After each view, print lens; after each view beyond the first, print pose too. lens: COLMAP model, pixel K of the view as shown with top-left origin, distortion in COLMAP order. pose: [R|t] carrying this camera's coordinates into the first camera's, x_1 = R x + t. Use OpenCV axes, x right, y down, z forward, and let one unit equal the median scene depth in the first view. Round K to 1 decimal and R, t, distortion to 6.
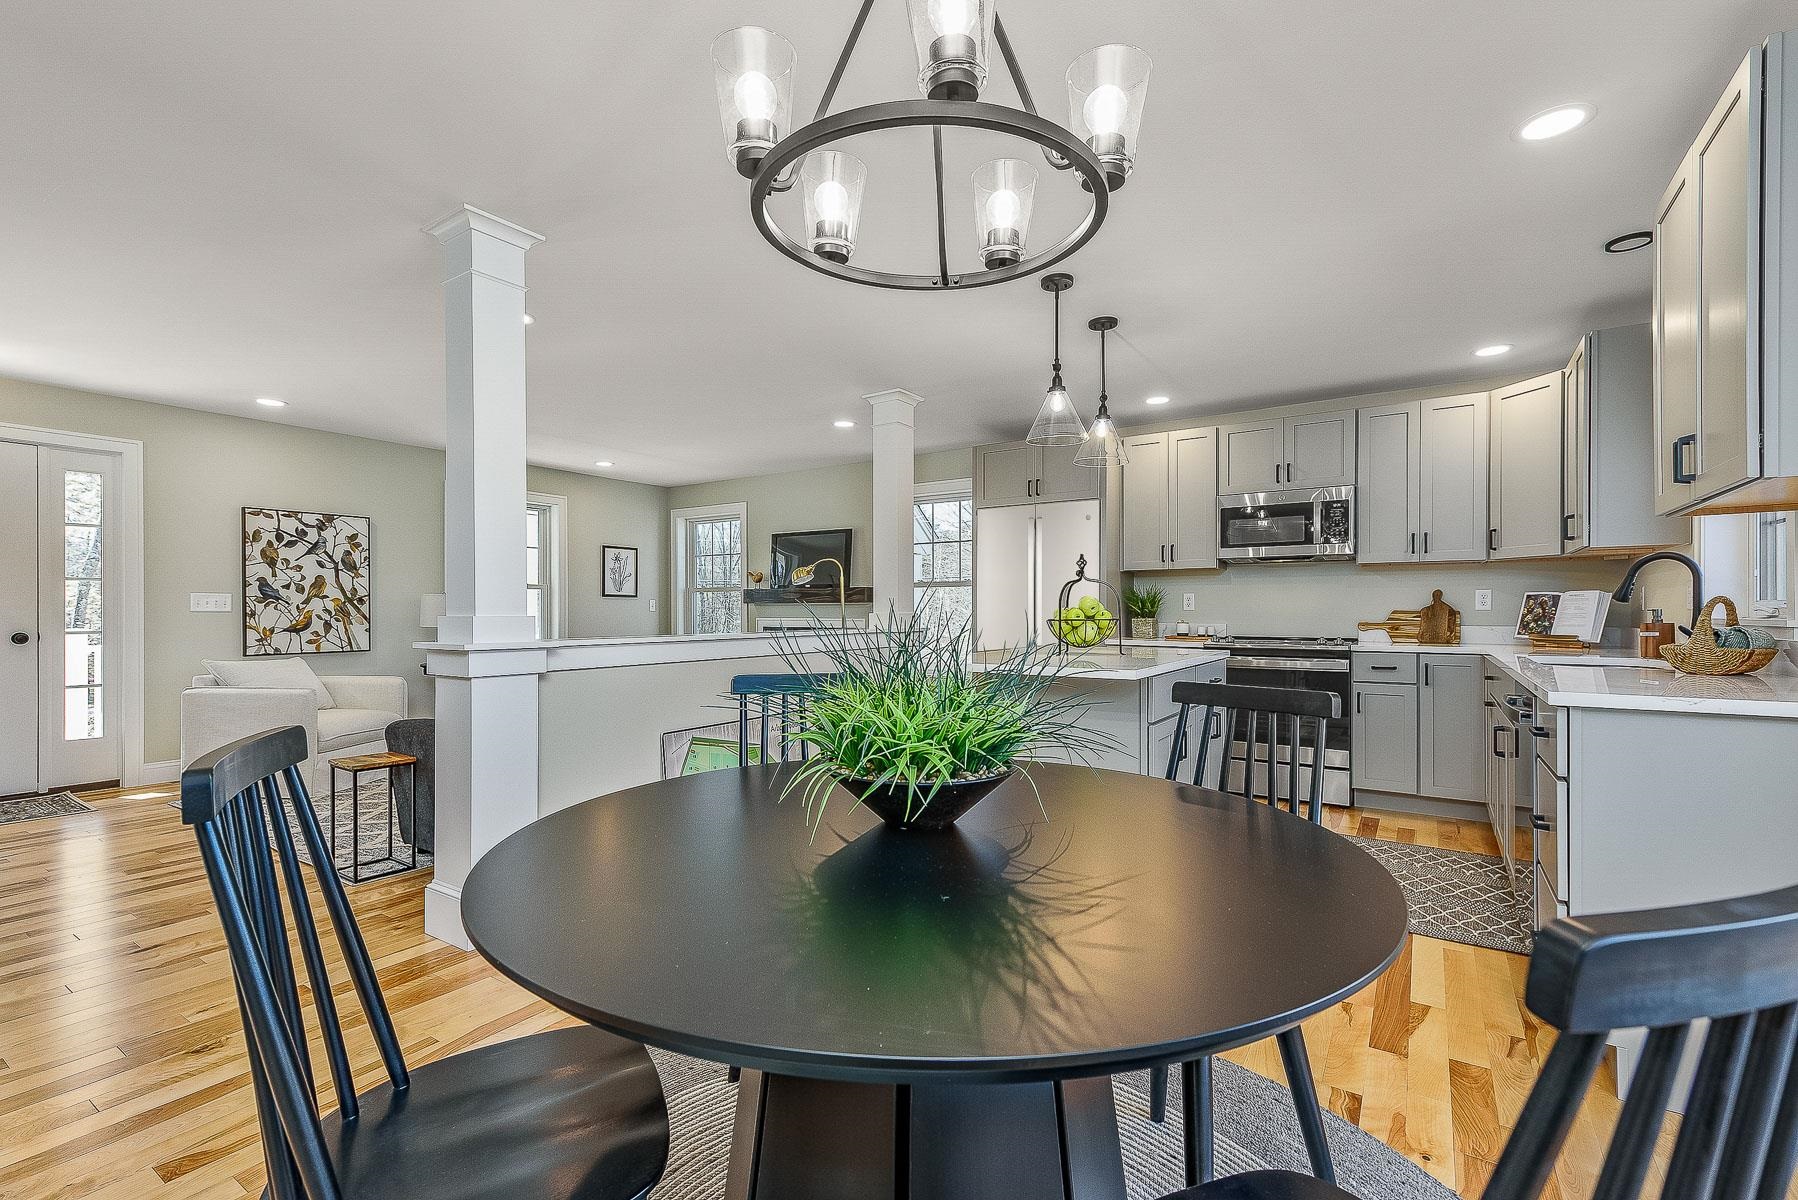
lens RADIAL K [[802.6, 0, 900.7], [0, 802.6, 611.5], [0, 0, 1]] dist [0.019782, 0.000064]
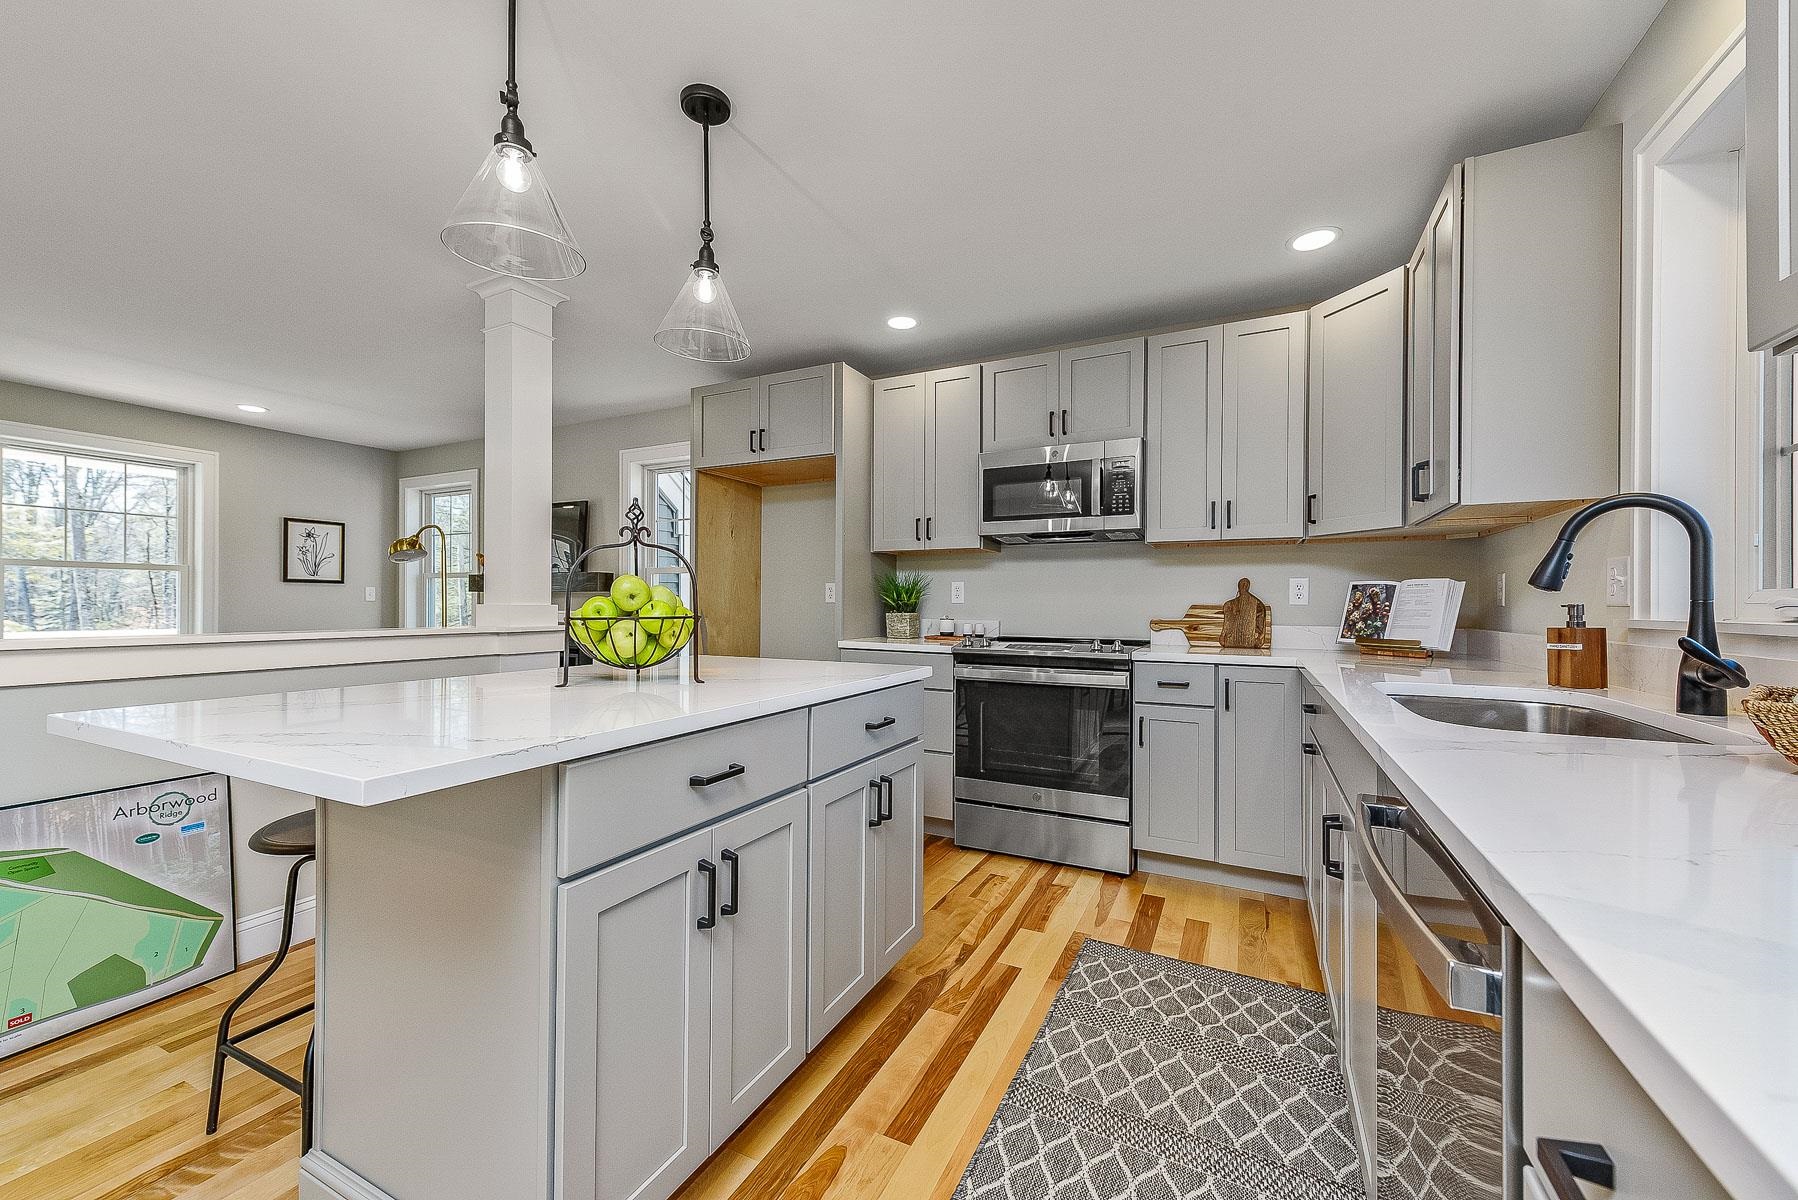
lens RADIAL K [[702.7, 0, 901.5], [0, 702.7, 601.9], [0, 0, 1]] dist [0.013354, -0.001793]
pose [[0.992794, 0.007335, 0.119612, 0.222602], [-0.006914, 0.999968, -0.003938, 0.000371], [-0.119637, 0.003083, 0.992813, 0.320358]]
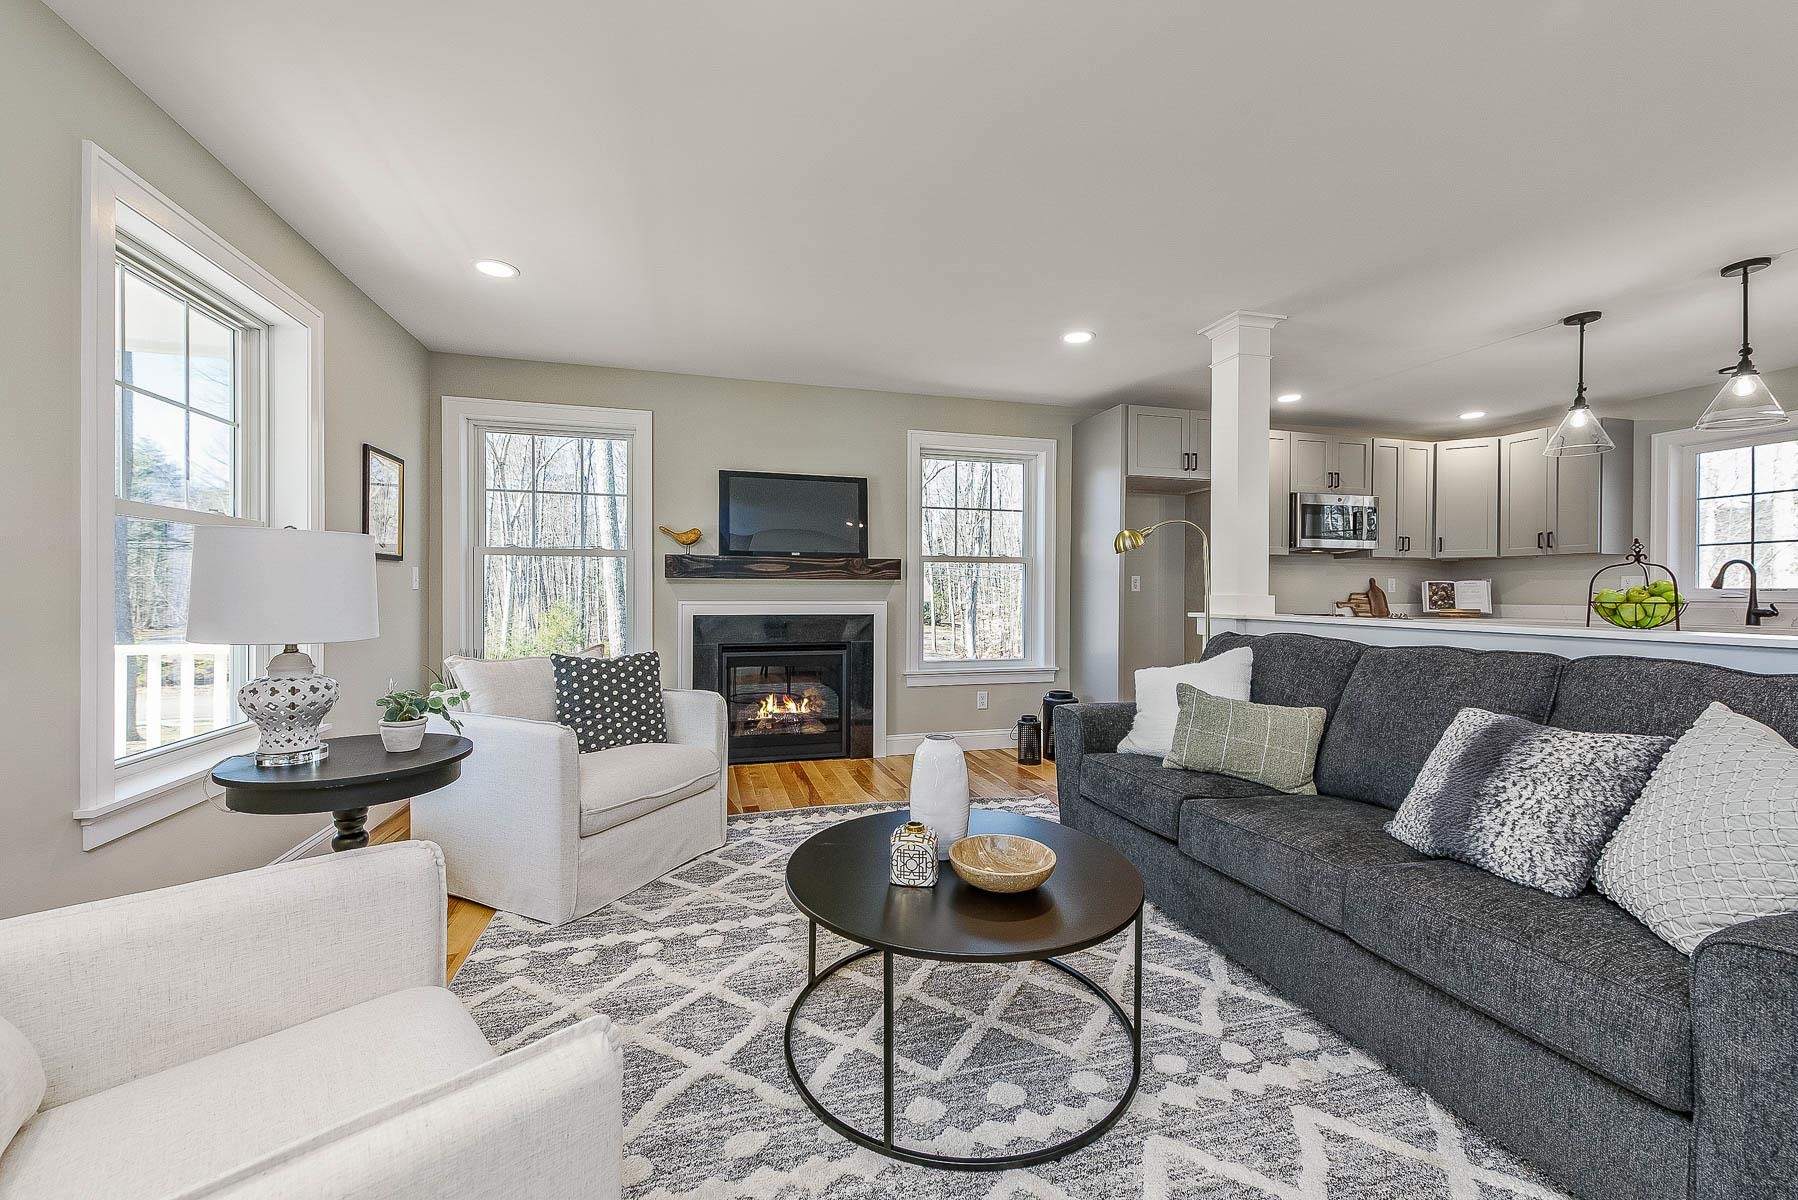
lens RADIAL K [[702.7, 0, 901.5], [0, 702.7, 591.4], [0, 0, 1]] dist [0.013354, -0.001793]
pose [[0.641615, 0.003154, 0.767020, -0.686593], [-0.003190, 0.999994, -0.001443, 0.000641], [-0.767020, -0.001521, 0.641621, 0.727731]]
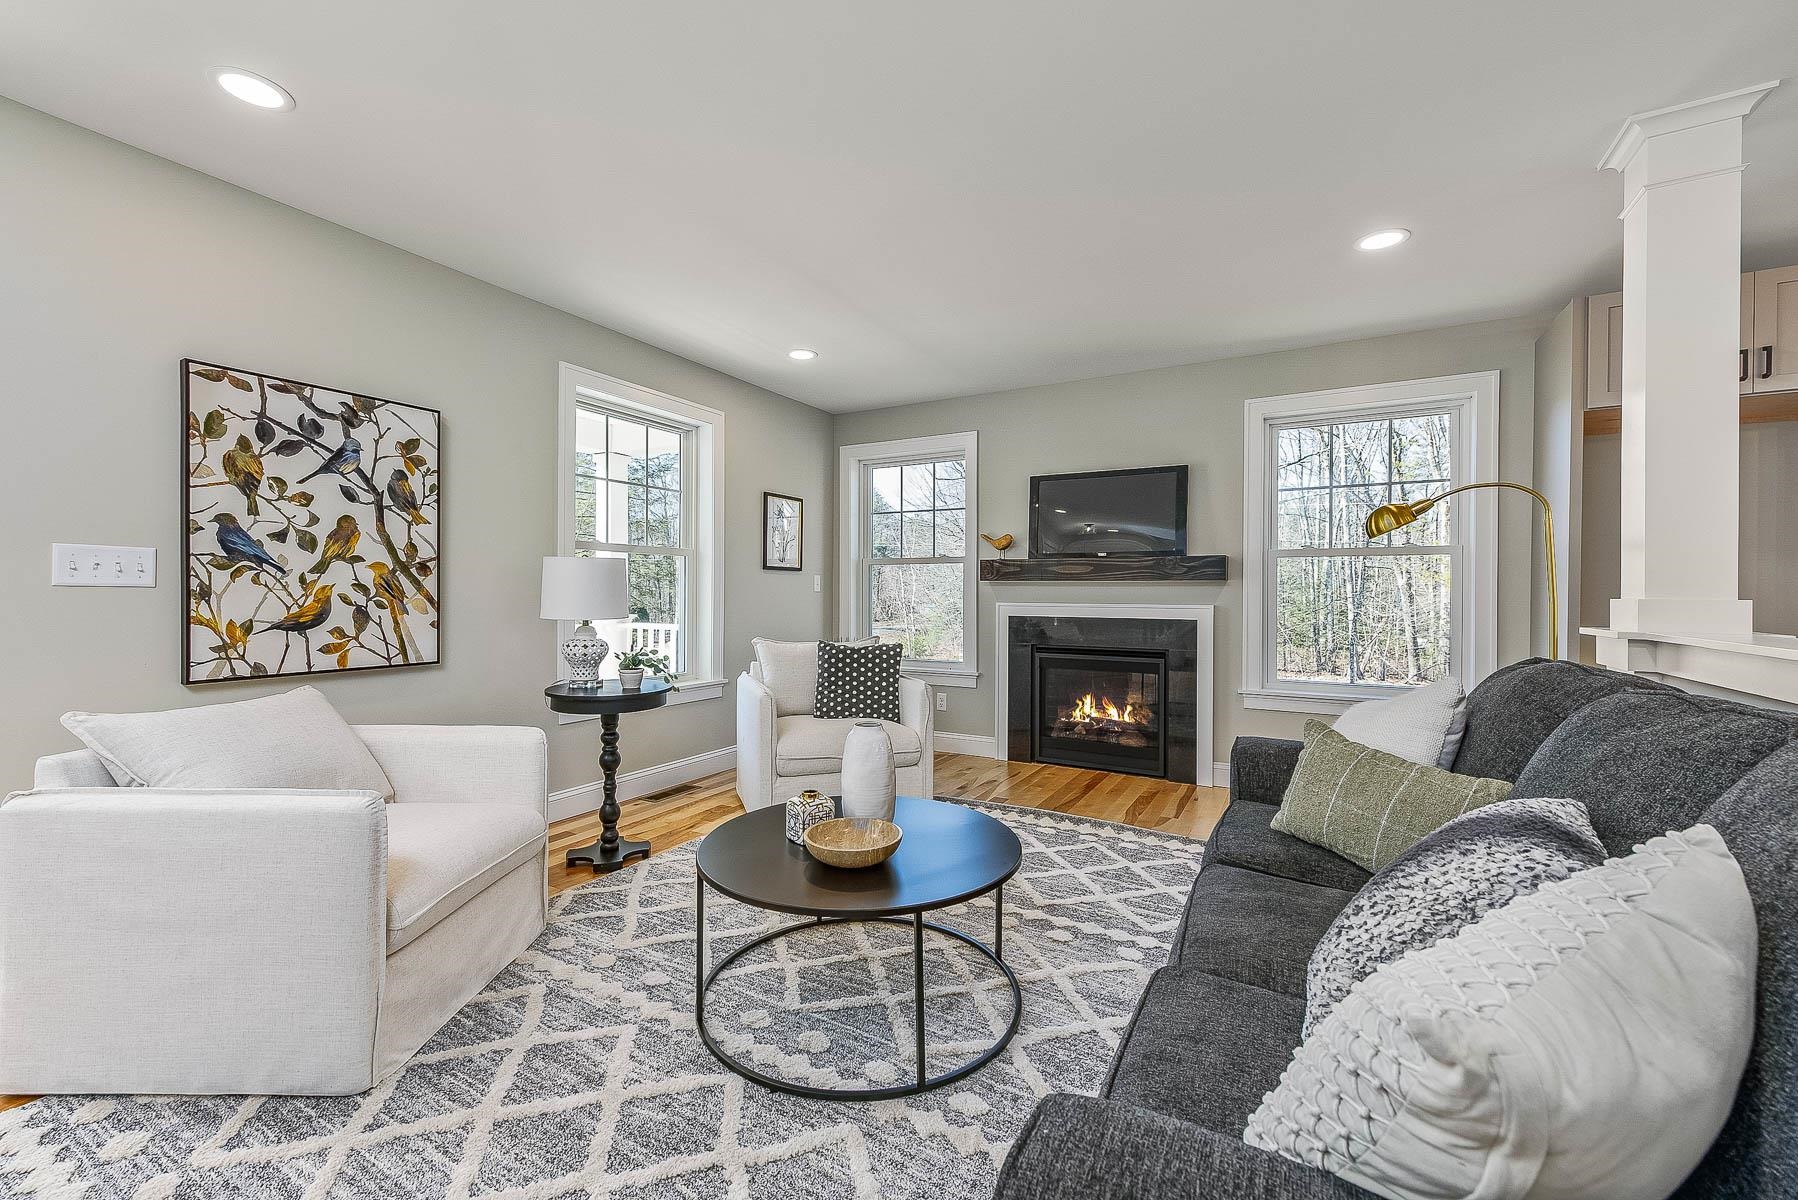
lens RADIAL K [[735.8, 0, 898.0], [0, 735.8, 594.2], [0, 0, 1]] dist [0.006335, 0.000181]
pose [[0.997119, 0.005954, 0.075618, -0.435229], [-0.006024, 0.999982, 0.000692, 0.001458], [-0.075613, -0.001146, 0.997137, 0.549573]]
